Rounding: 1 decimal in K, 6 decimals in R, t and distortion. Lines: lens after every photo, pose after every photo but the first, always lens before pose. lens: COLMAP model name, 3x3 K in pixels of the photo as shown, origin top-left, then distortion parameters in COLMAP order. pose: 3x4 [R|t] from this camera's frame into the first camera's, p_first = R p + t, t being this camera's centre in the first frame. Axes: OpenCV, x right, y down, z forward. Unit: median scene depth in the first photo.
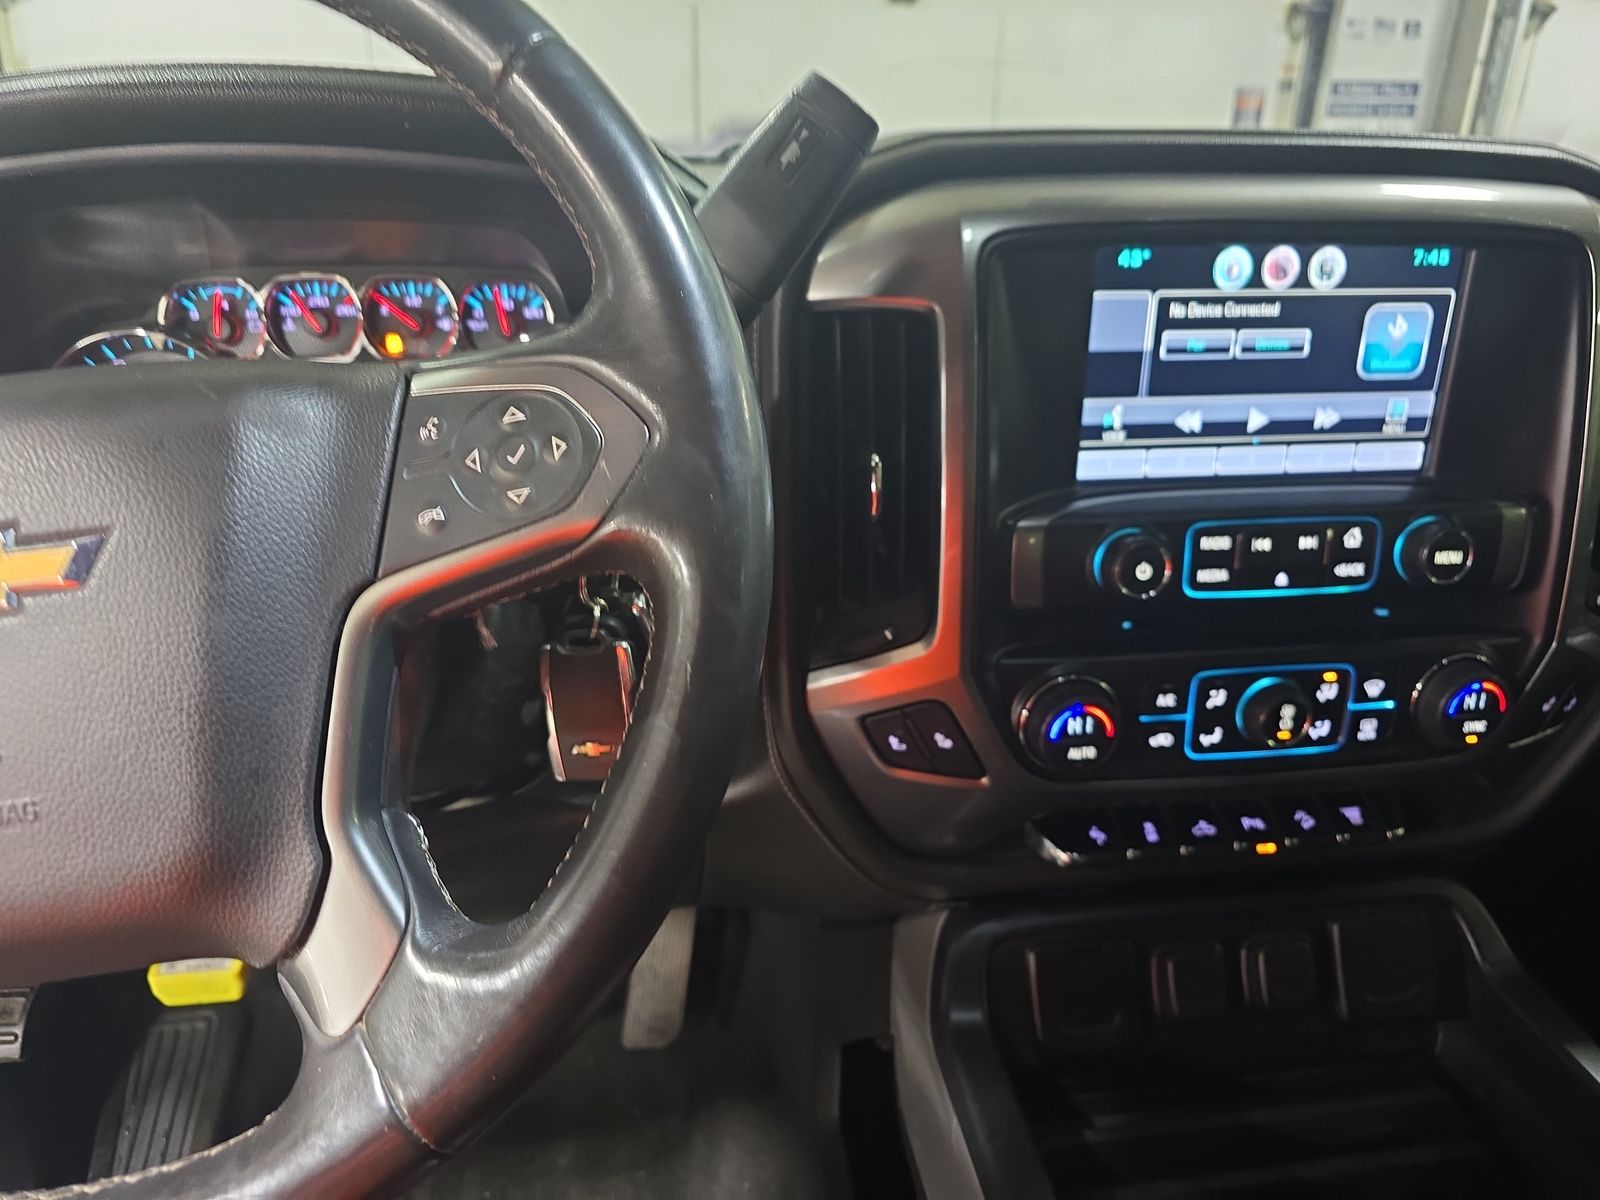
lens RADIAL K [[1067.4, 0, 800.0], [0, 1067.4, 600.0], [0, 0, 1]] dist [0.008056, -0.026249]
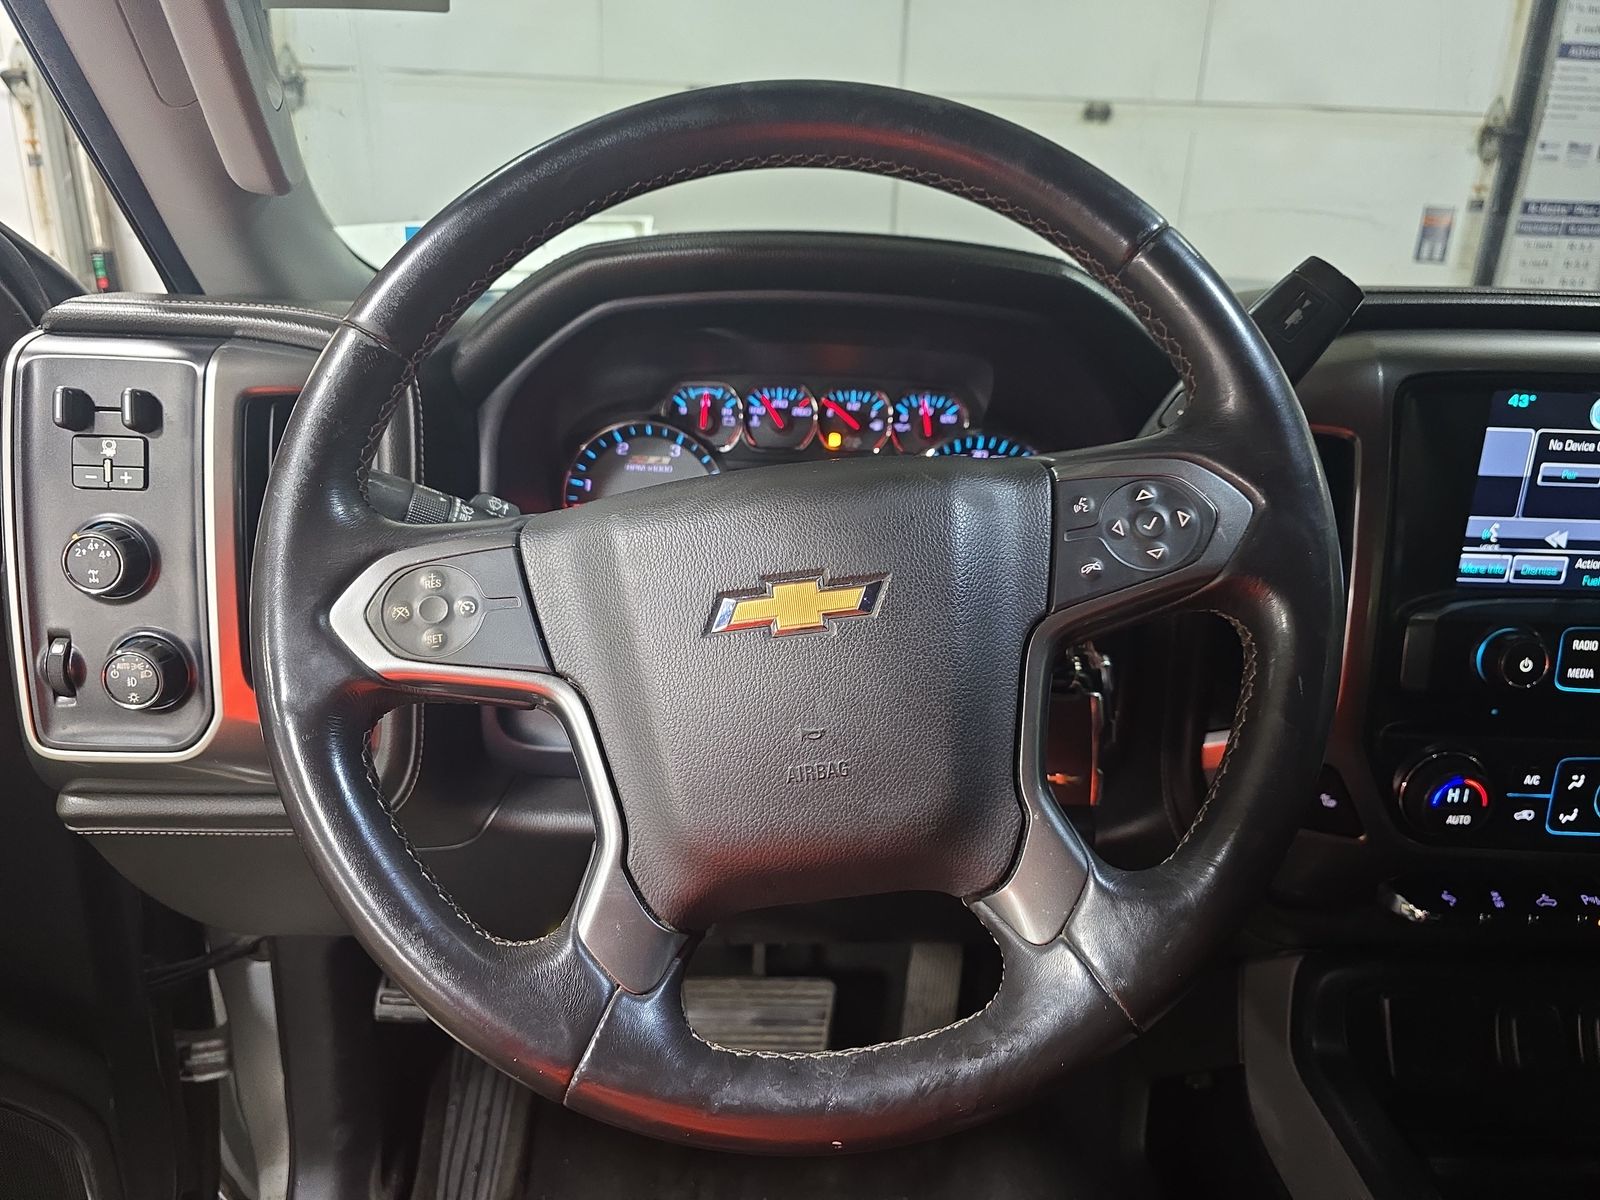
lens RADIAL K [[1061.3, 0, 800.7], [0, 1061.3, 609.1], [0, 0, 1]] dist [0.005770, -0.032060]
pose [[0.991254, 0.061162, -0.116940, -0.310201], [-0.069206, 0.995416, -0.066008, 0.040334], [0.112367, 0.073524, 0.990943, -0.220061]]
